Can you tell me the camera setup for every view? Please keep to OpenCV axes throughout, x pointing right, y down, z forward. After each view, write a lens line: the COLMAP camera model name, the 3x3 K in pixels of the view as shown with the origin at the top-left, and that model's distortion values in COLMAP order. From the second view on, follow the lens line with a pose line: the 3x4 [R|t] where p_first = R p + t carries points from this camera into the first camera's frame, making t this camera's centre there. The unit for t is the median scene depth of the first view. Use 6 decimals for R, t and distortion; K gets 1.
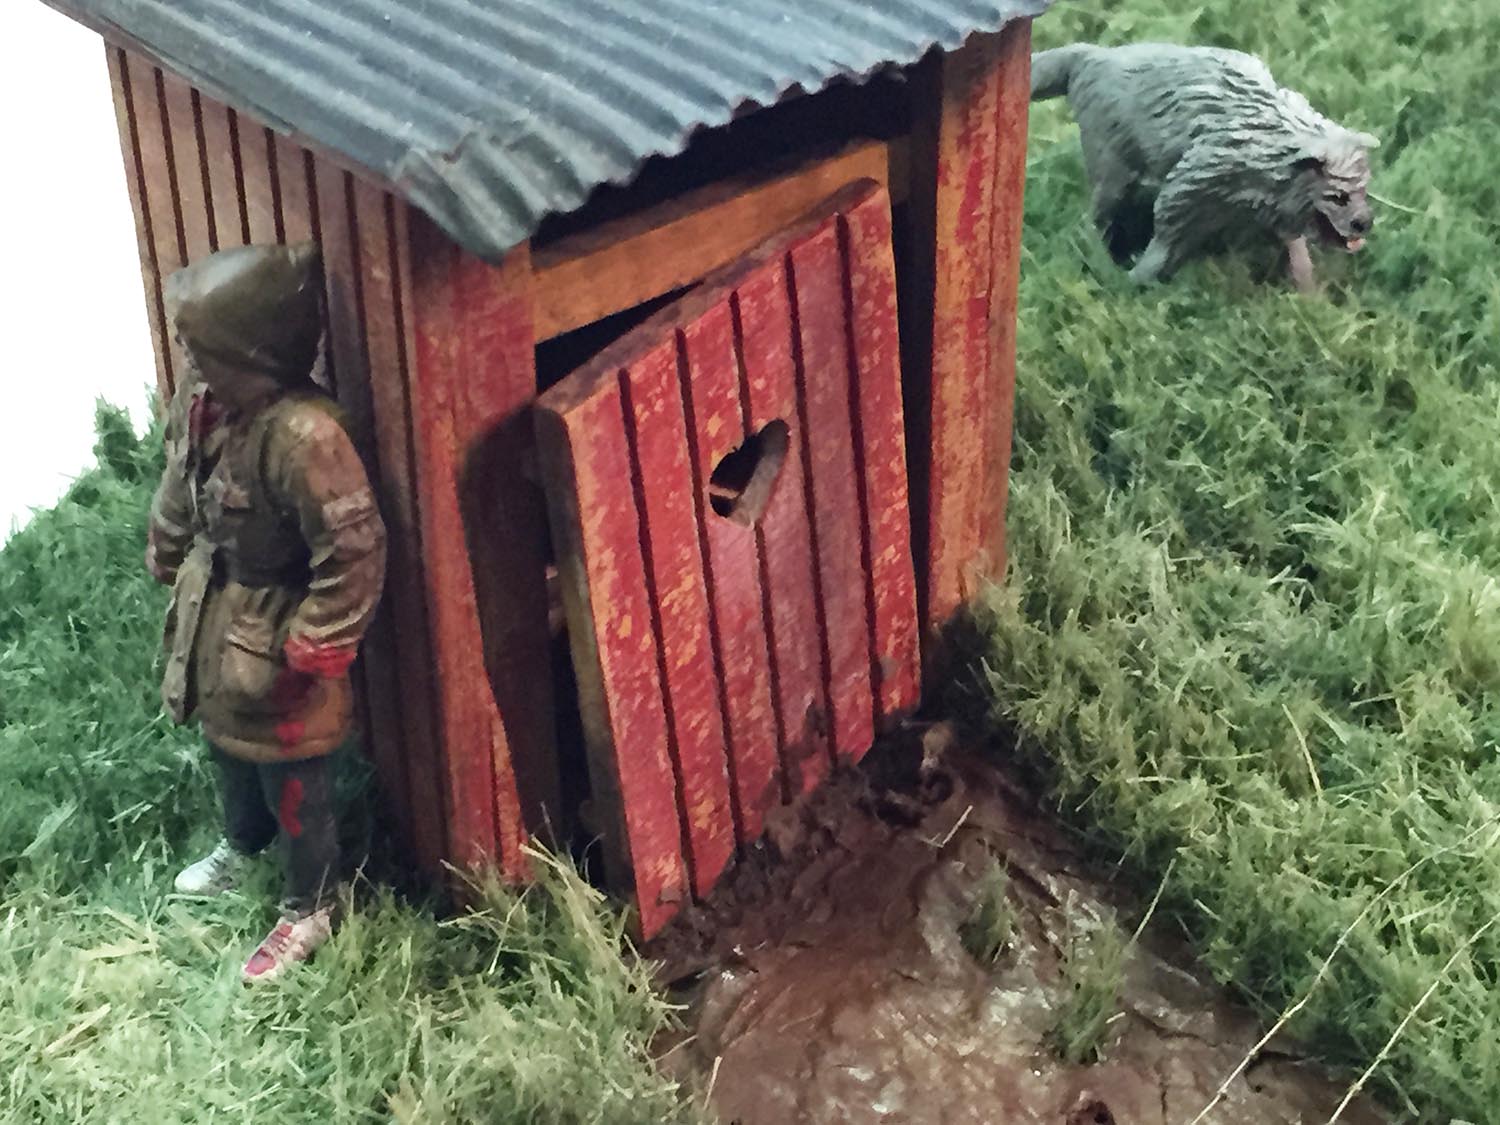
lens RADIAL K [[3050.2, 0, 749.8], [0, 3050.2, 562.5], [0, 0, 1]] dist [0.092810, 0.000000]
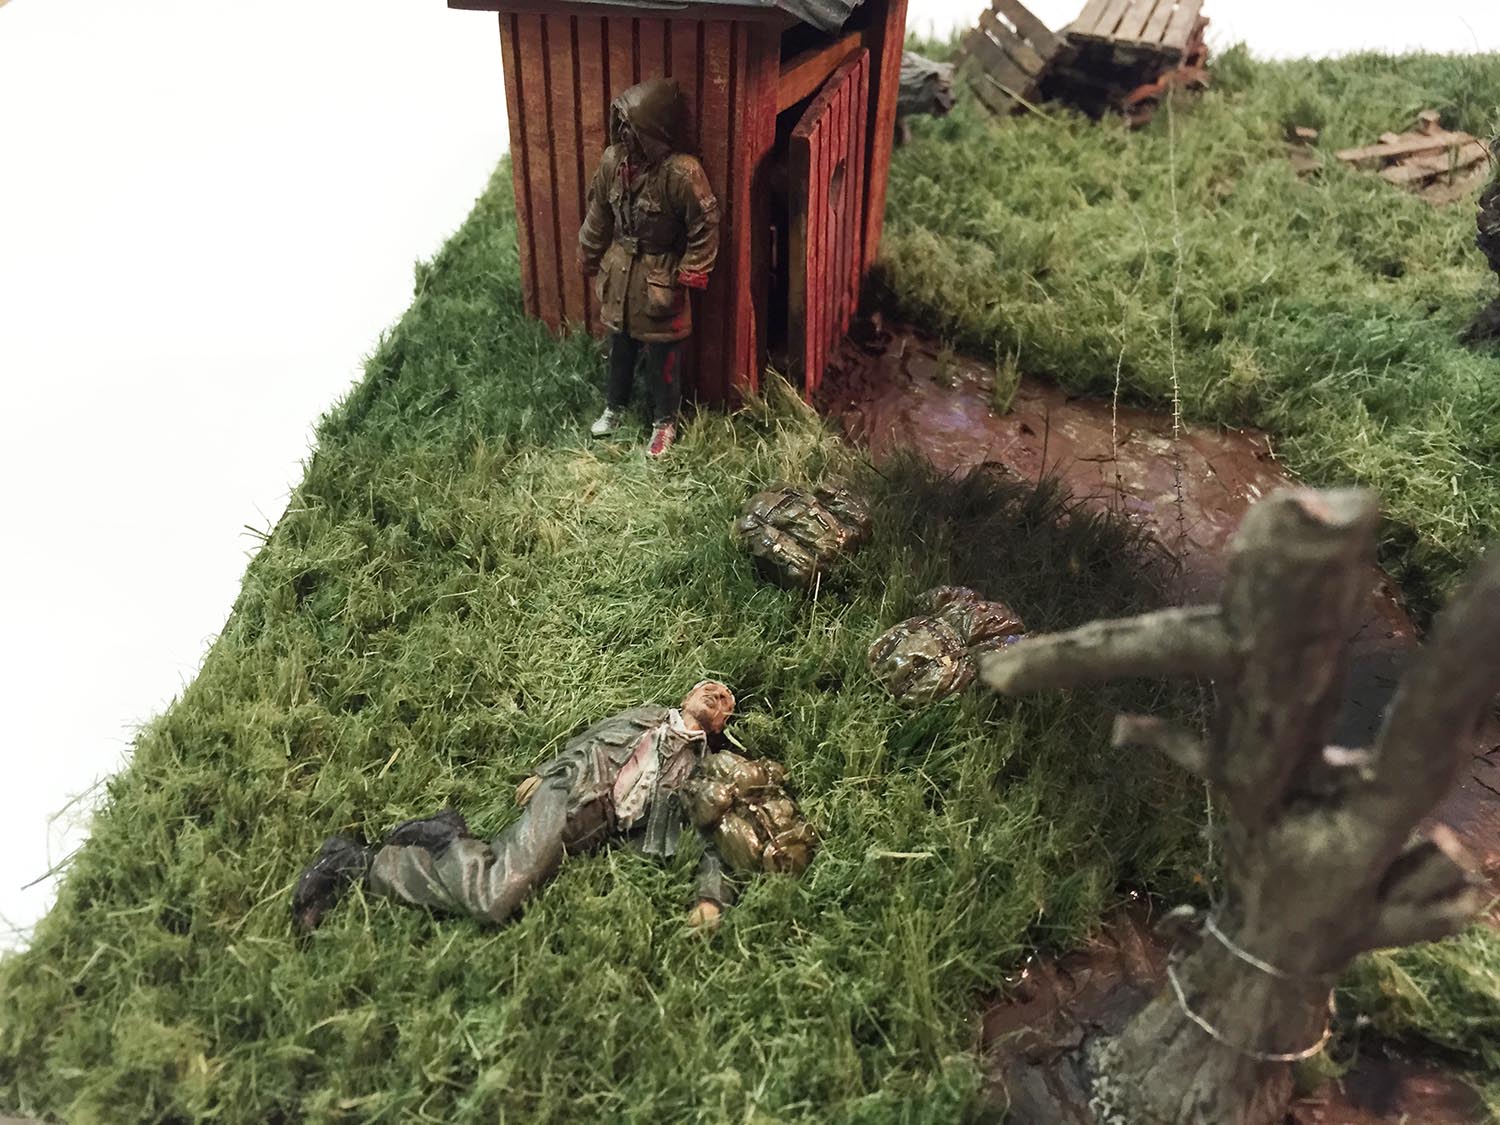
lens RADIAL K [[1272.8, 0, 749.7], [0, 1272.8, 561.6], [0, 0, 1]] dist [-0.009421, -0.006491]
pose [[0.919512, -0.218440, 0.326775, -0.433126], [0.199283, 0.975666, 0.091443, 0.146563], [-0.338798, -0.018963, 0.940668, 0.131613]]
